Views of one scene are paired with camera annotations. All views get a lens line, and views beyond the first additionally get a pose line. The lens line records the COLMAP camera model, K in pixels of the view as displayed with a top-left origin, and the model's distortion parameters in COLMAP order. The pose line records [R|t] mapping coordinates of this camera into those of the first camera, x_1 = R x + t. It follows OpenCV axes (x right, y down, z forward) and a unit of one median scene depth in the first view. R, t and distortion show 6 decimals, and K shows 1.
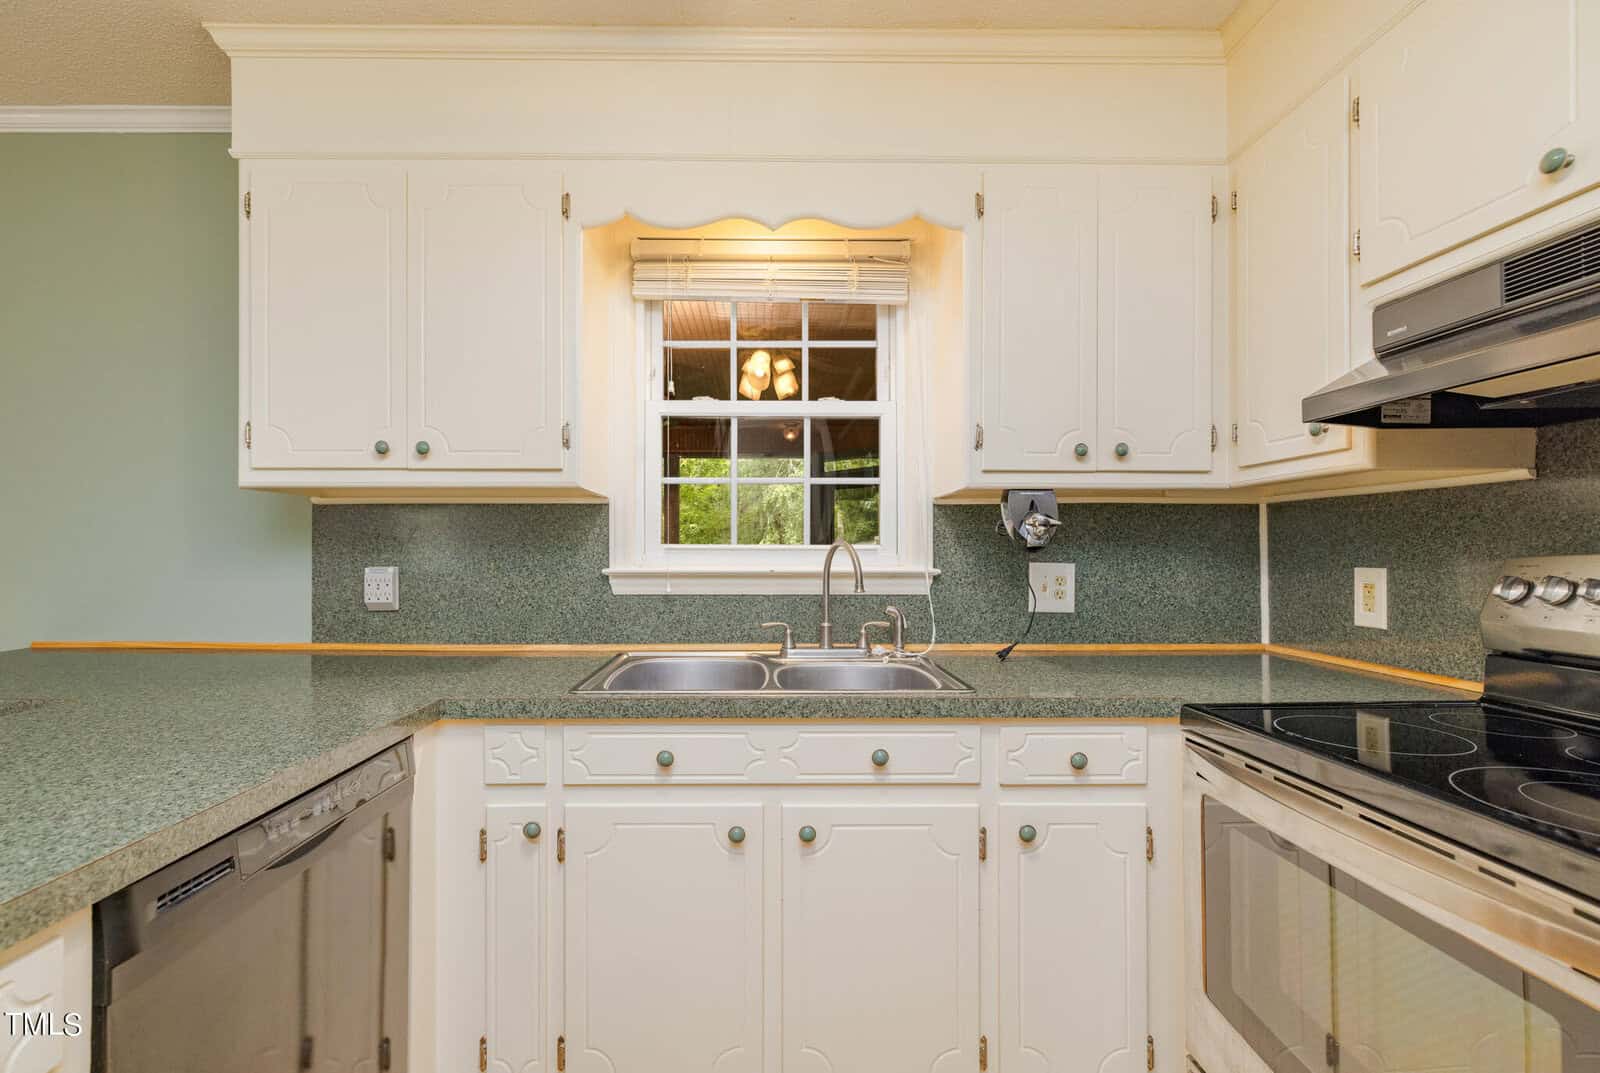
lens RADIAL K [[684.7, 0, 763.7], [0, 684.7, 549.2], [0, 0, 1]] dist [-0.000999, -0.000120]
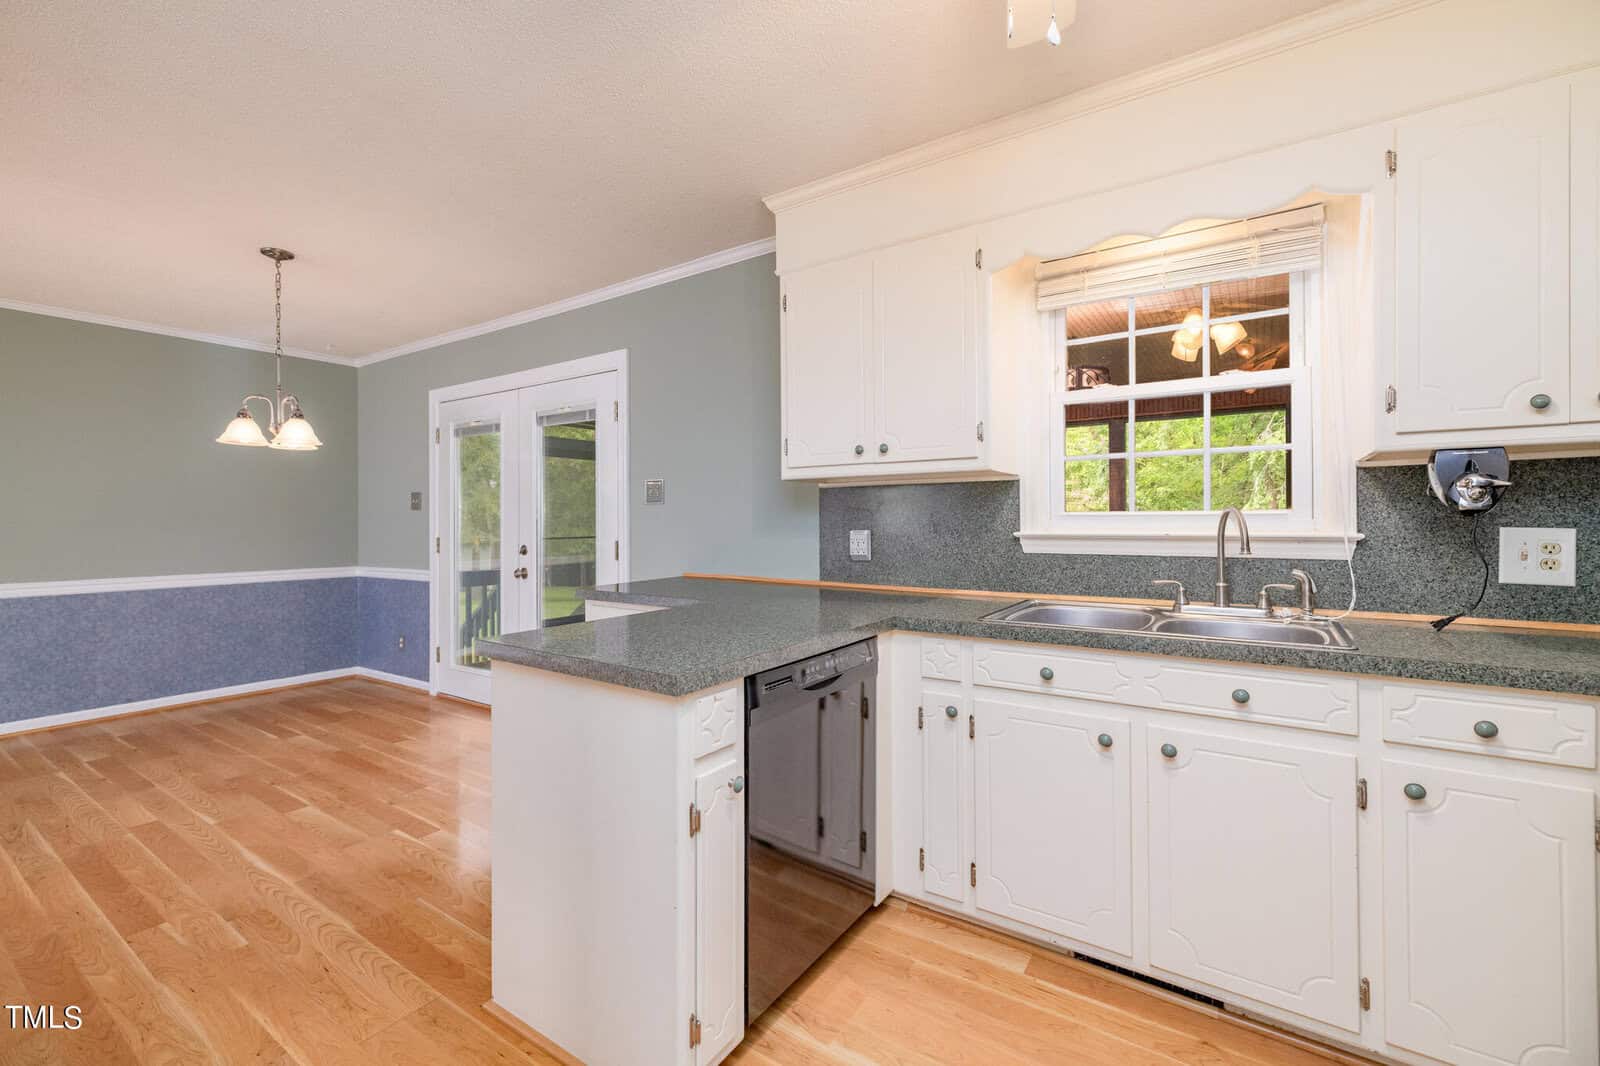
lens RADIAL K [[699.3, 0, 790.4], [0, 699.3, 524.4], [0, 0, 1]] dist [0.010881, -0.000133]
pose [[0.817609, -0.001895, -0.575771, 0.174805], [0.008220, 0.999931, 0.008381, 0.000492], [0.575716, -0.011585, 0.817568, -0.296828]]
